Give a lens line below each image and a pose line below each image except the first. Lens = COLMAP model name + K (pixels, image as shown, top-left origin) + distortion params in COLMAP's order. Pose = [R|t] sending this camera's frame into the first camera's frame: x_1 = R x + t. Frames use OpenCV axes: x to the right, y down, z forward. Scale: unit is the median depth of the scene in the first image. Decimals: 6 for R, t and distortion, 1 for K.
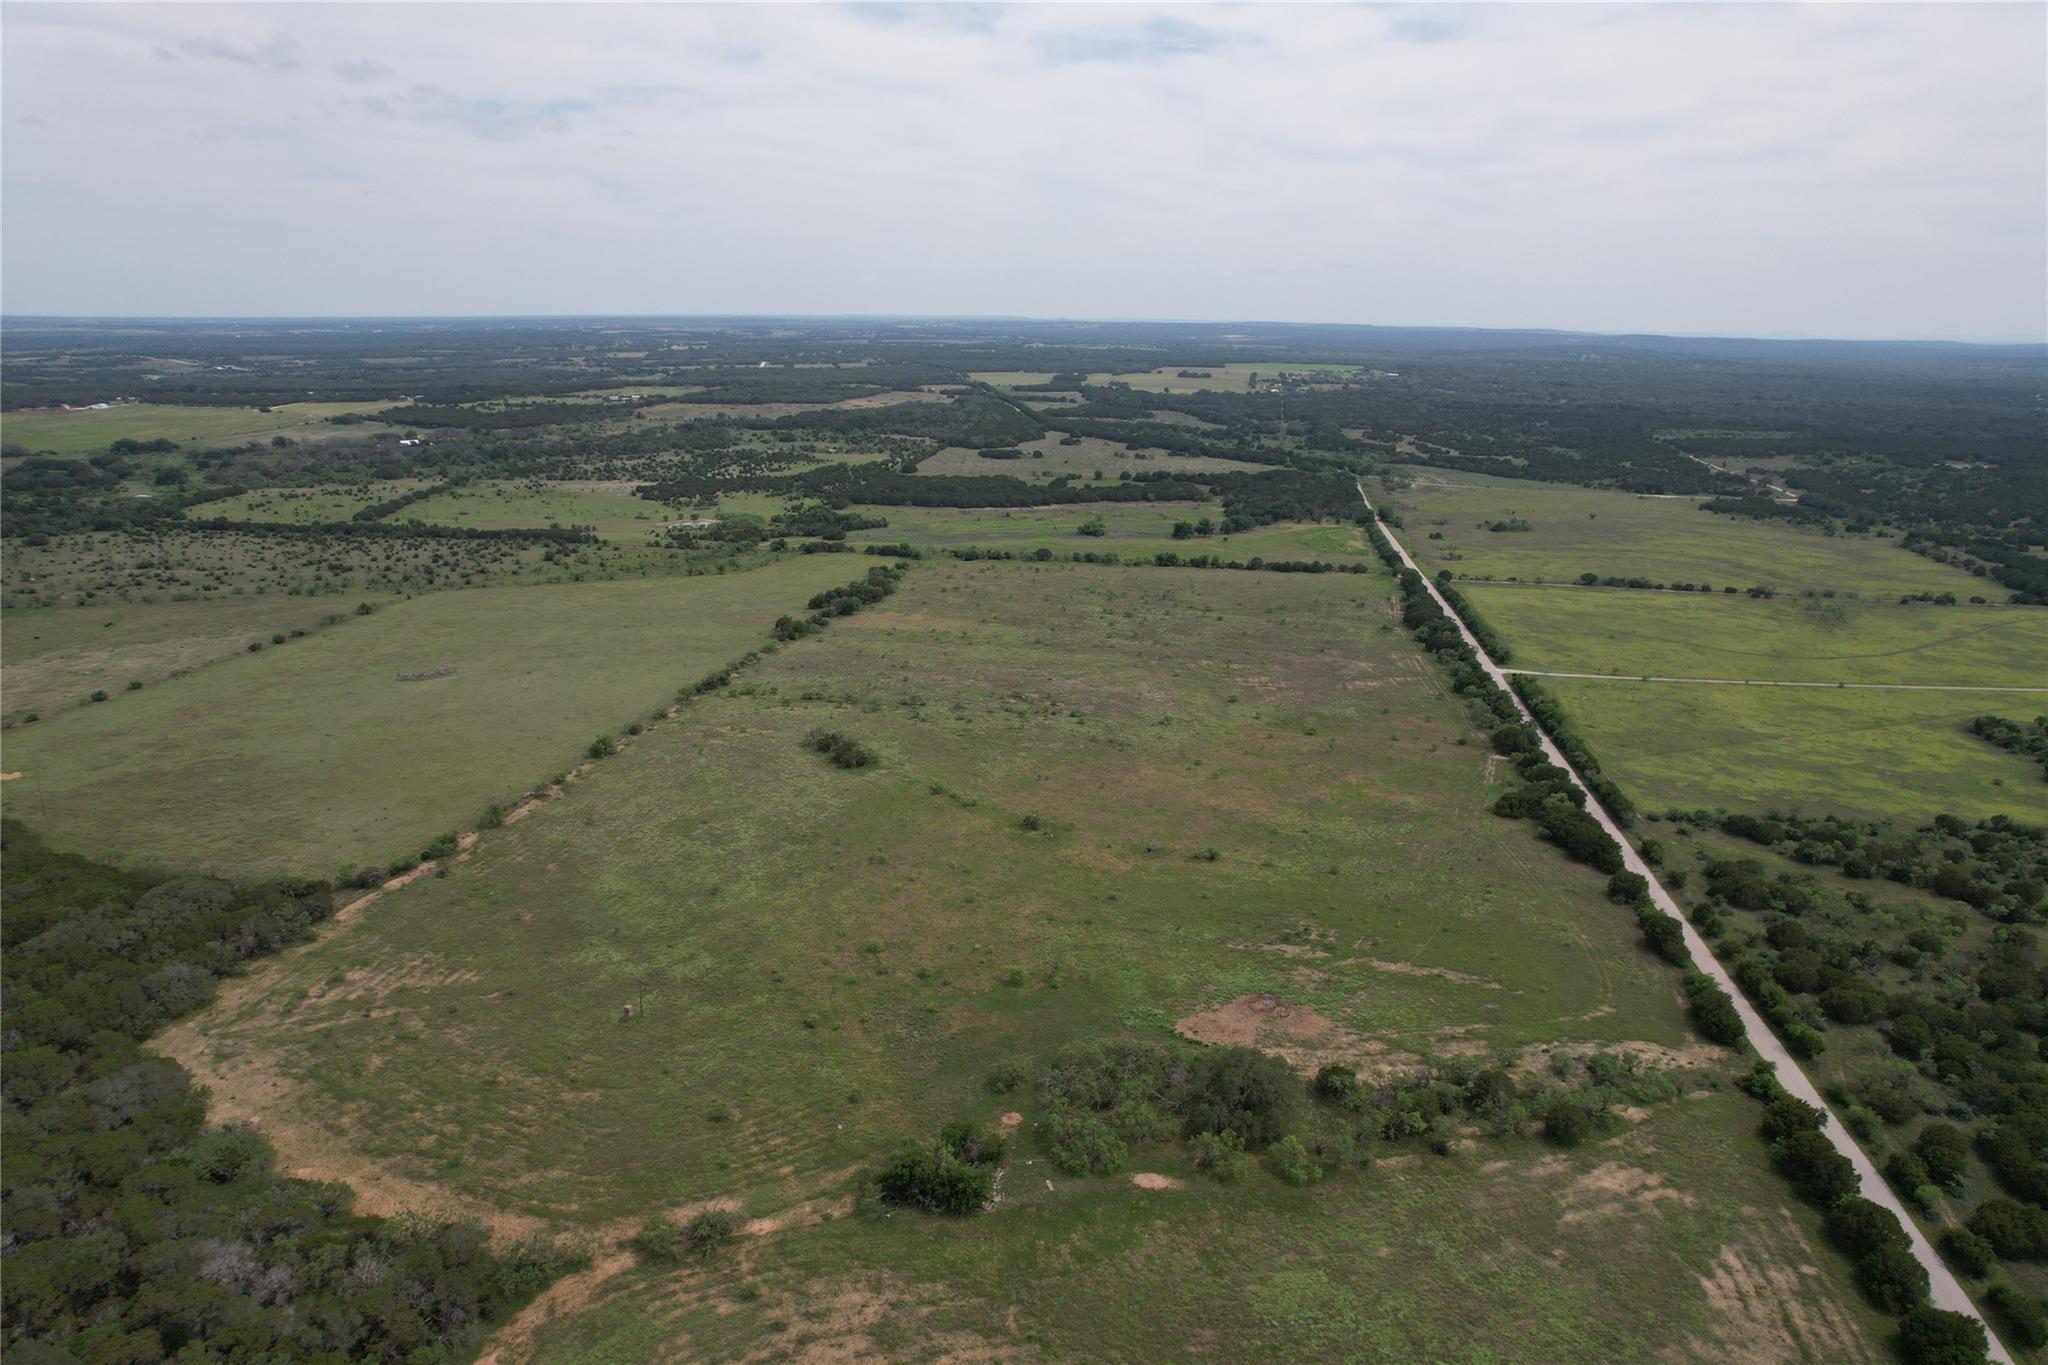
lens RADIAL K [[1304.6, 0, 1028.6], [0, 1304.6, 697.9], [0, 0, 1]] dist [-0.074743, 0.068808]
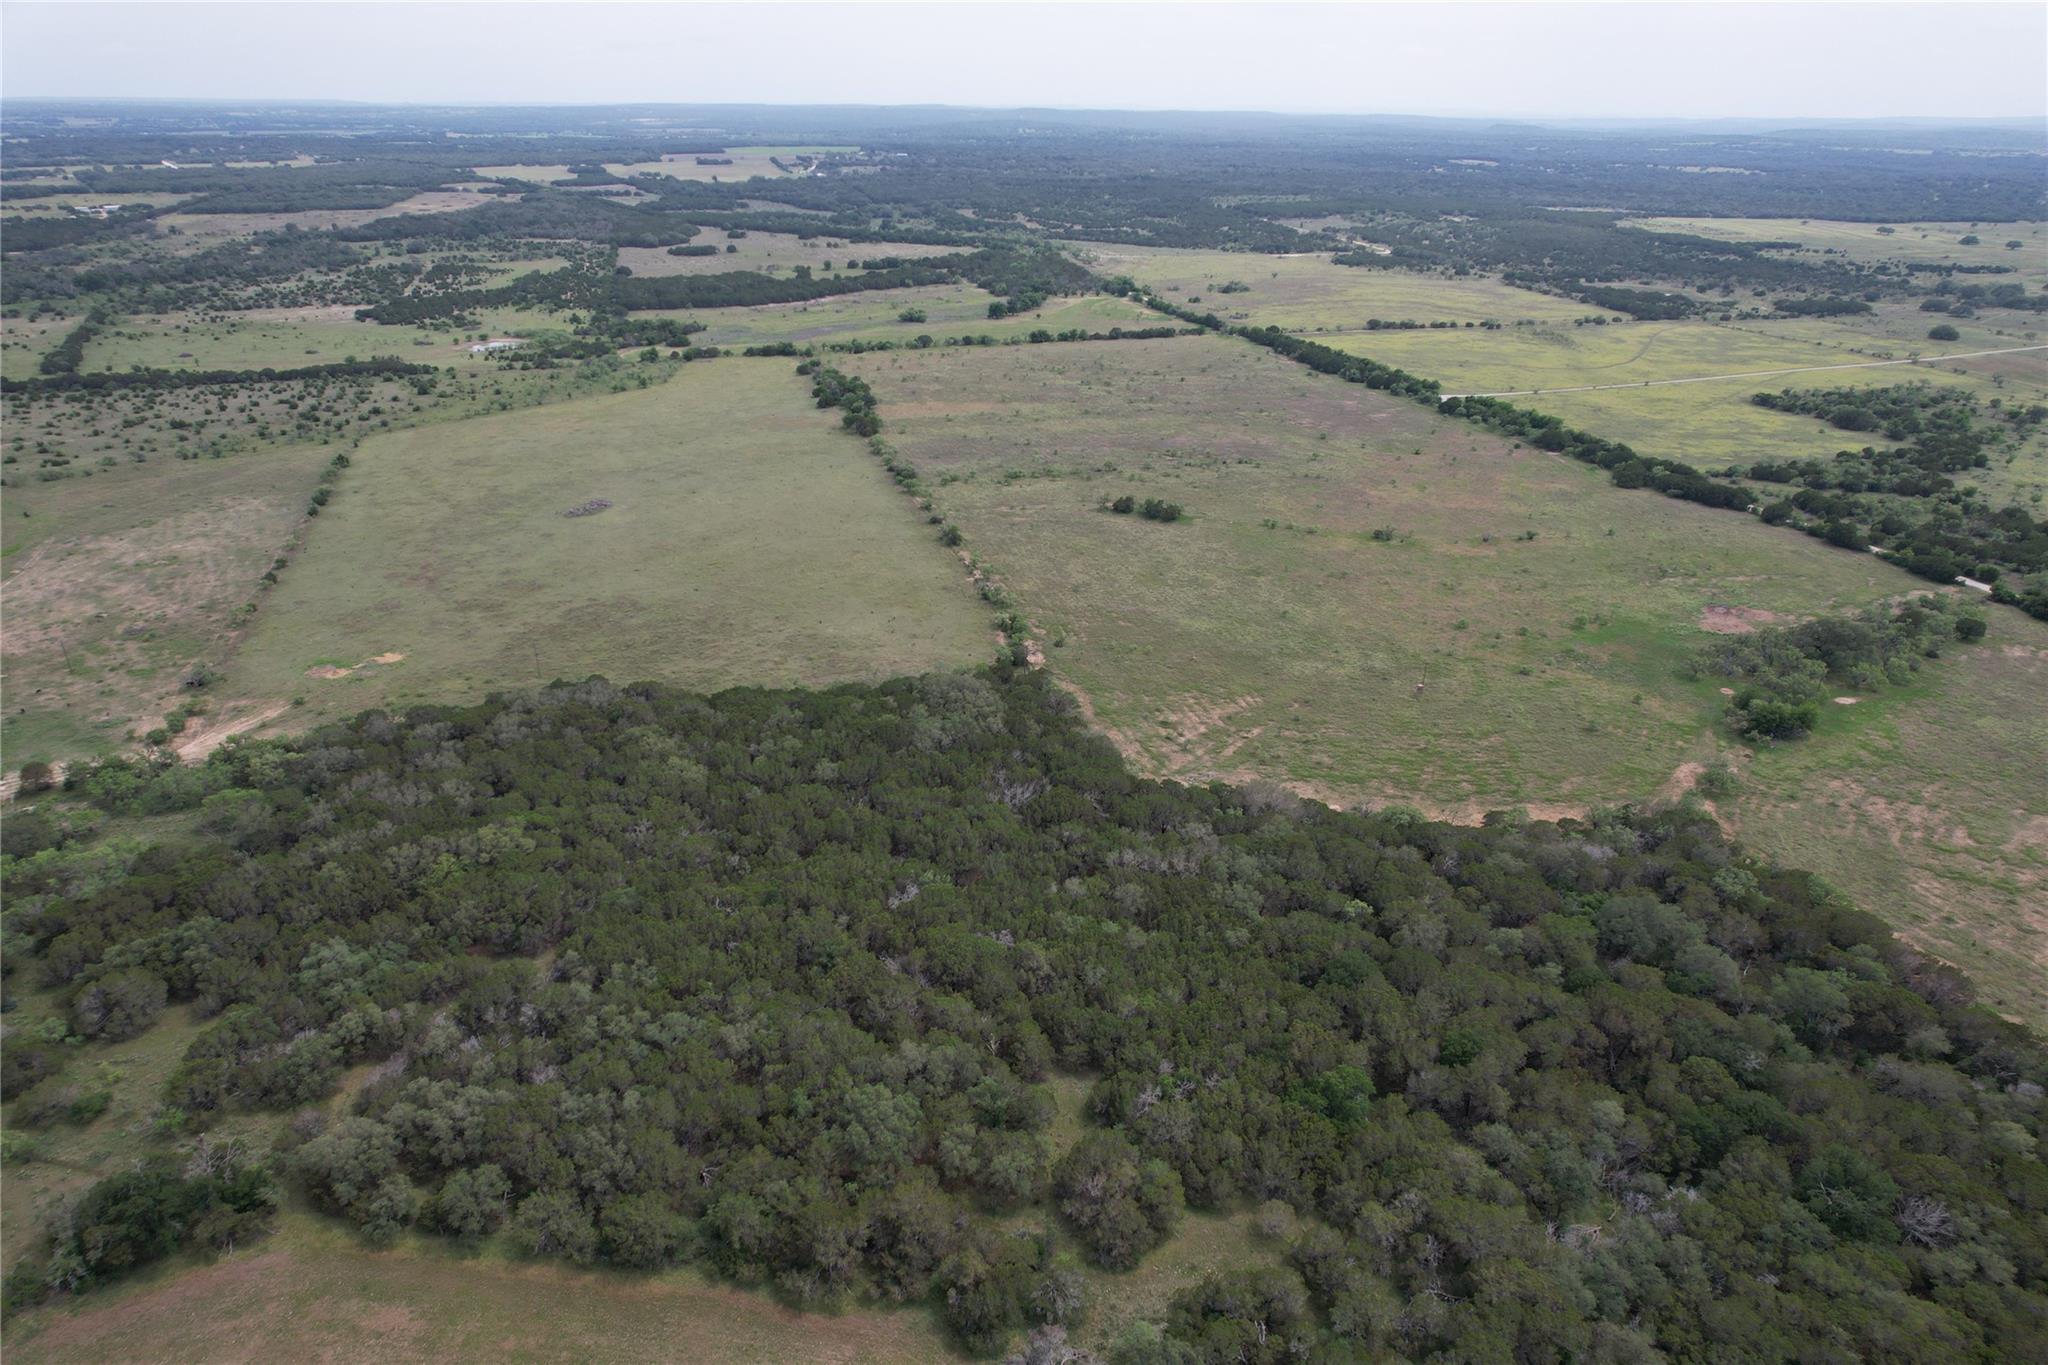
lens RADIAL K [[1304.6, 0, 1028.6], [0, 1304.6, 697.9], [0, 0, 1]] dist [-0.074743, 0.068808]
pose [[0.899227, -0.188450, 0.394813, -0.233482], [0.126572, 0.975939, 0.177549, -0.003892], [-0.418772, -0.109685, 0.901443, 0.005763]]
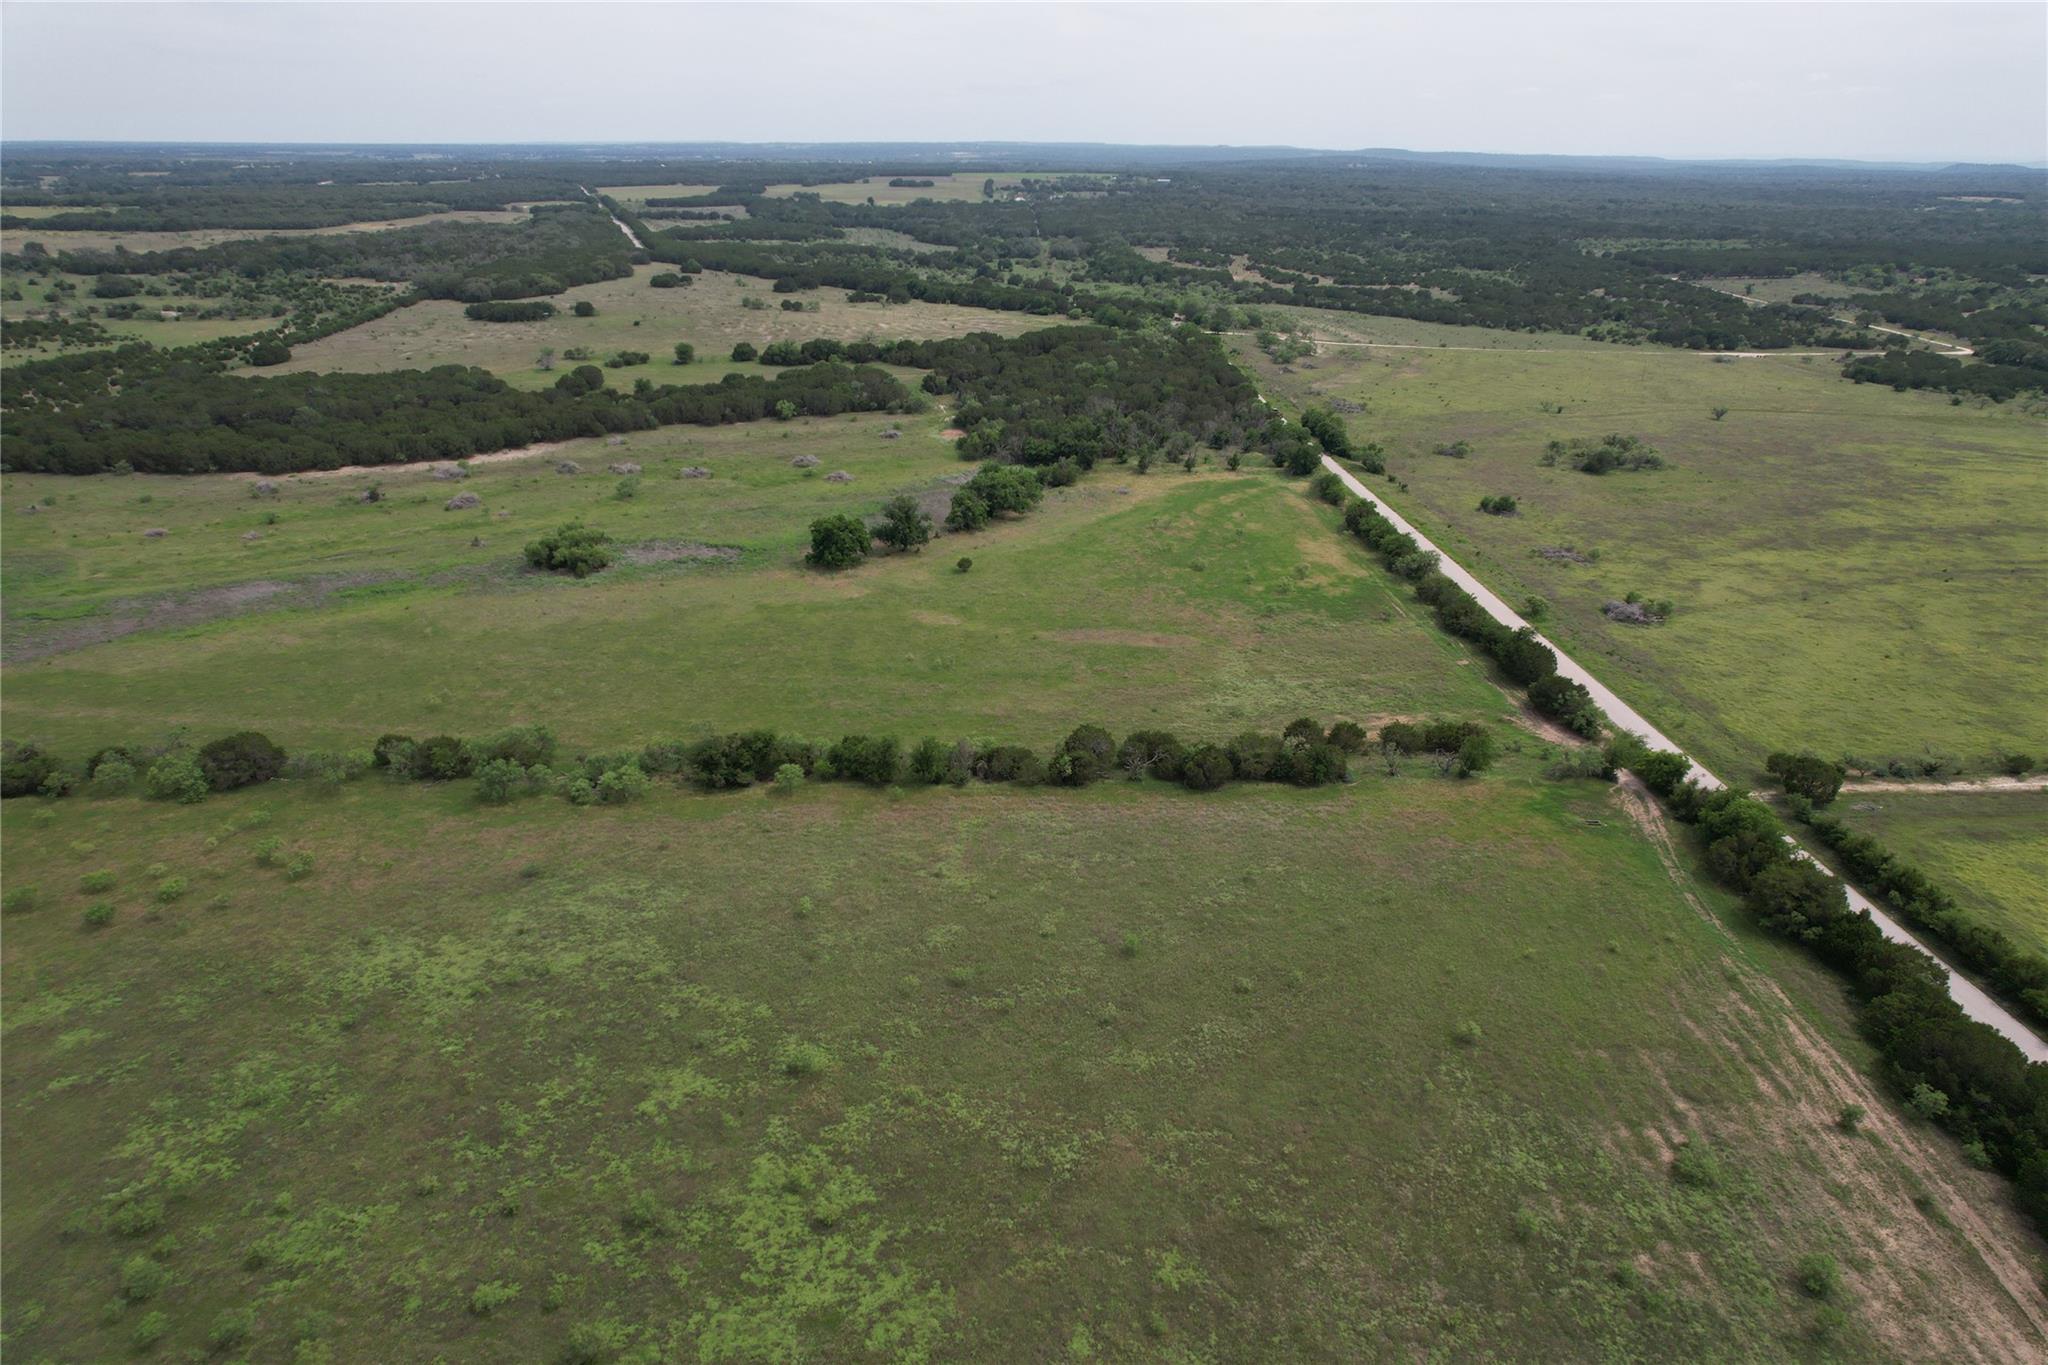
lens RADIAL K [[1304.6, 0, 1028.6], [0, 1304.6, 697.9], [0, 0, 1]] dist [-0.074743, 0.068808]
pose [[0.980187, -0.082062, 0.180277, 0.072084], [0.059785, 0.990264, 0.125708, -0.089809], [-0.188837, -0.112439, 0.975550, 0.459892]]
